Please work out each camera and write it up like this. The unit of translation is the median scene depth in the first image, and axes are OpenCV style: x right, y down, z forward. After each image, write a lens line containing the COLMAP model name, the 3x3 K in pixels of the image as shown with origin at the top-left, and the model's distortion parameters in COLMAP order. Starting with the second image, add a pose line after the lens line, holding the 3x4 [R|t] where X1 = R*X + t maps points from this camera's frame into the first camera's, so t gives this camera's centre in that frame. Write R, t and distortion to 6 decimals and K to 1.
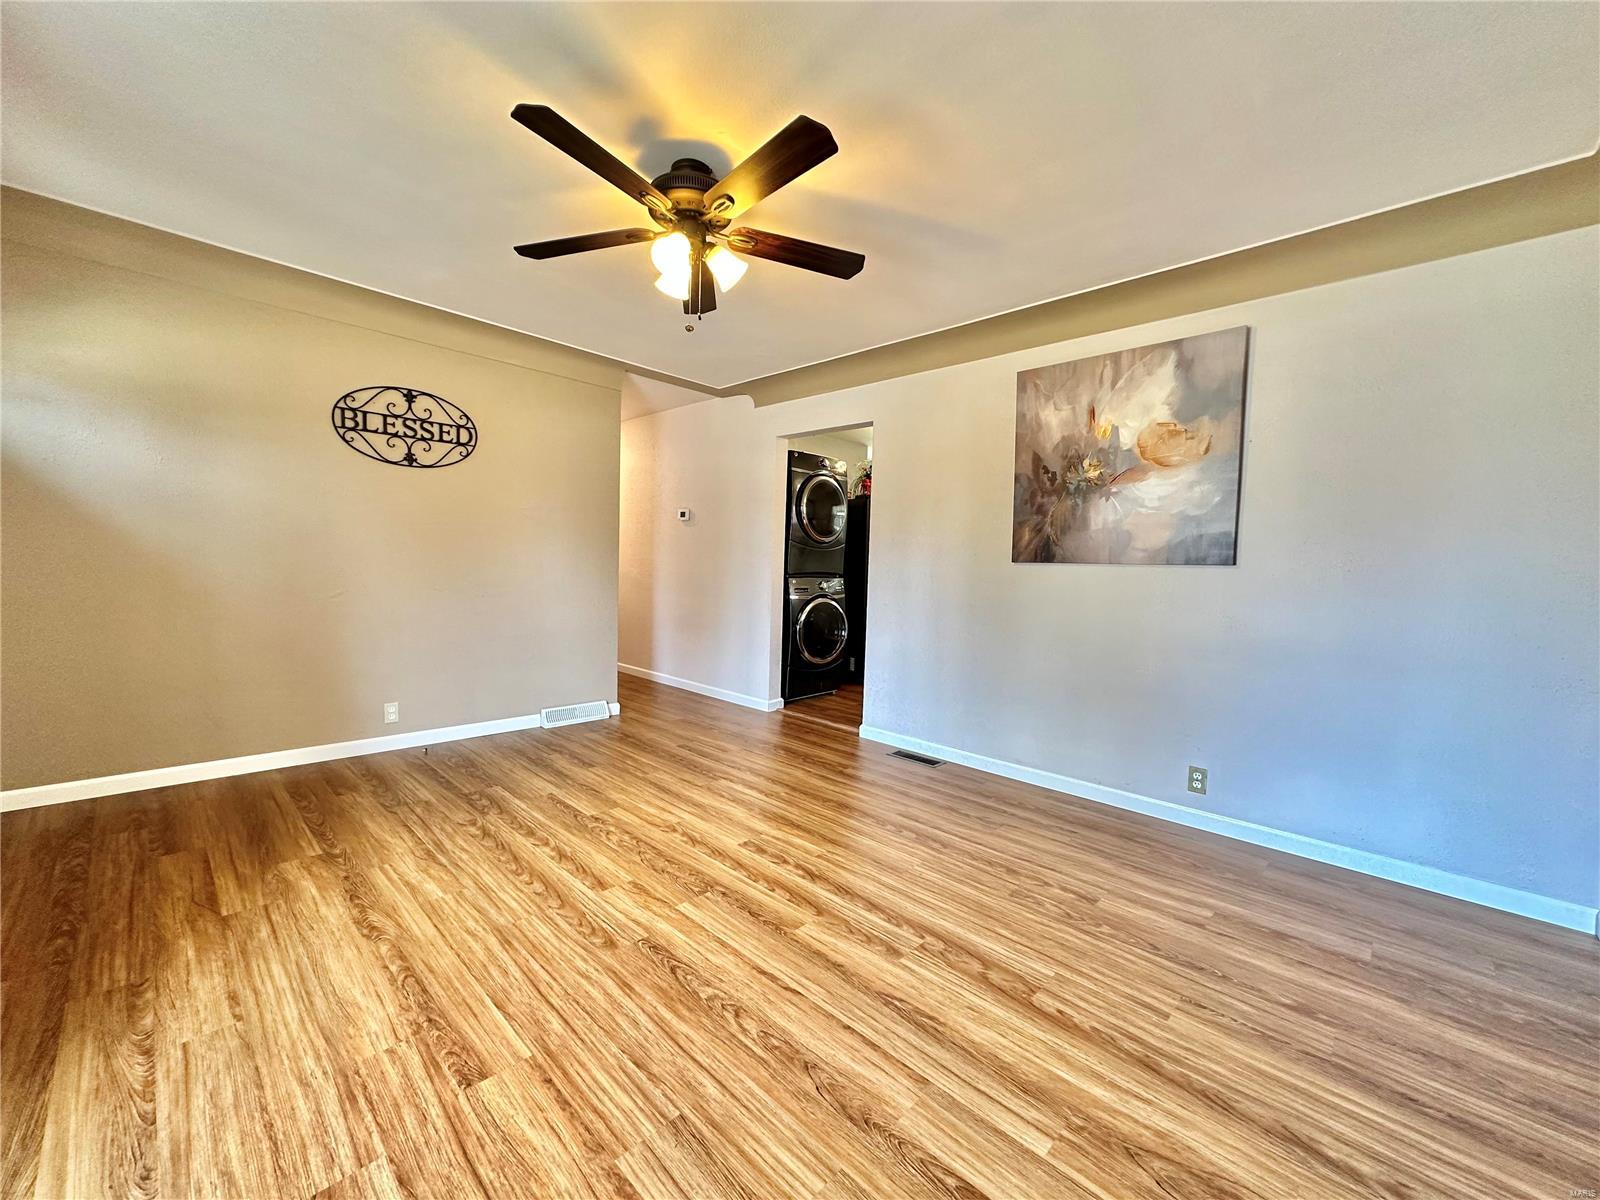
lens RADIAL K [[633.6, 0, 800.0], [0, 633.6, 600.0], [0, 0, 1]] dist [-0.003443, 0.001130]
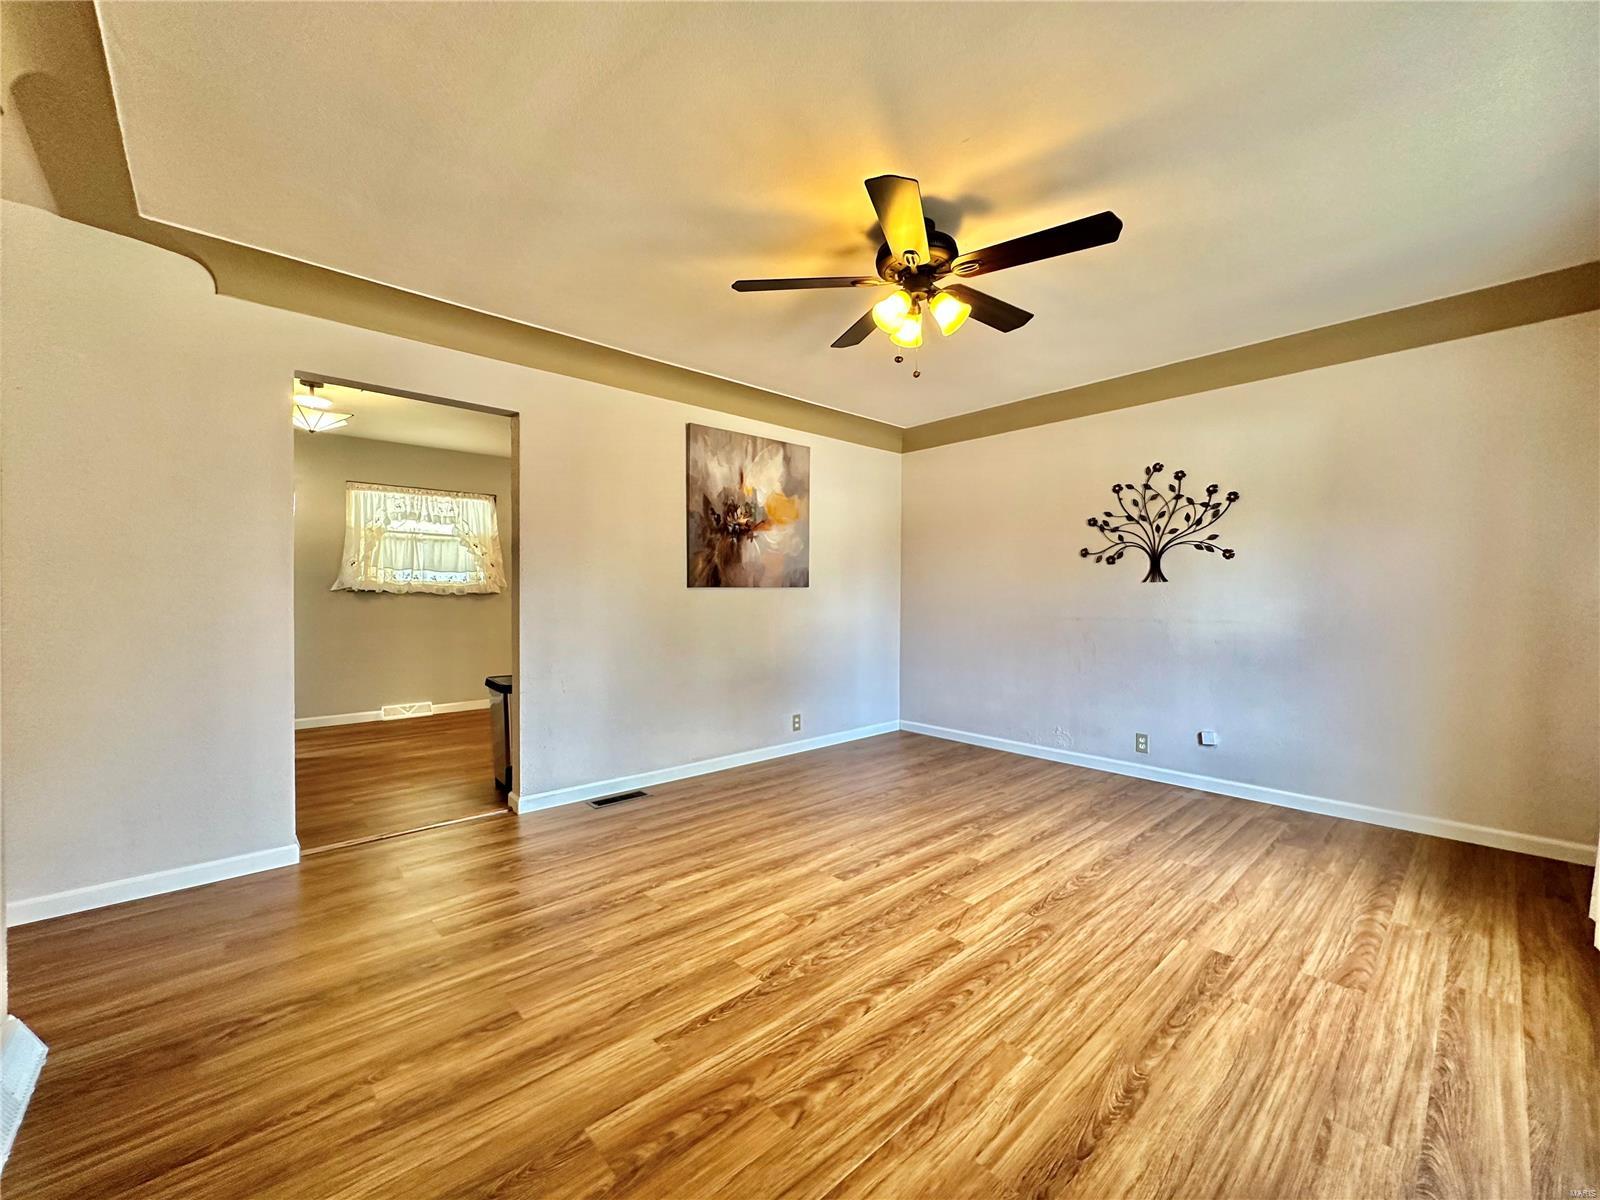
lens RADIAL K [[633.6, 0, 800.0], [0, 633.6, 600.0], [0, 0, 1]] dist [-0.003443, 0.001130]
pose [[0.070676, -0.042005, 0.996615, -1.140502], [0.058338, 0.997577, 0.037908, -0.098721], [-0.995792, 0.055461, 0.072955, 1.035942]]
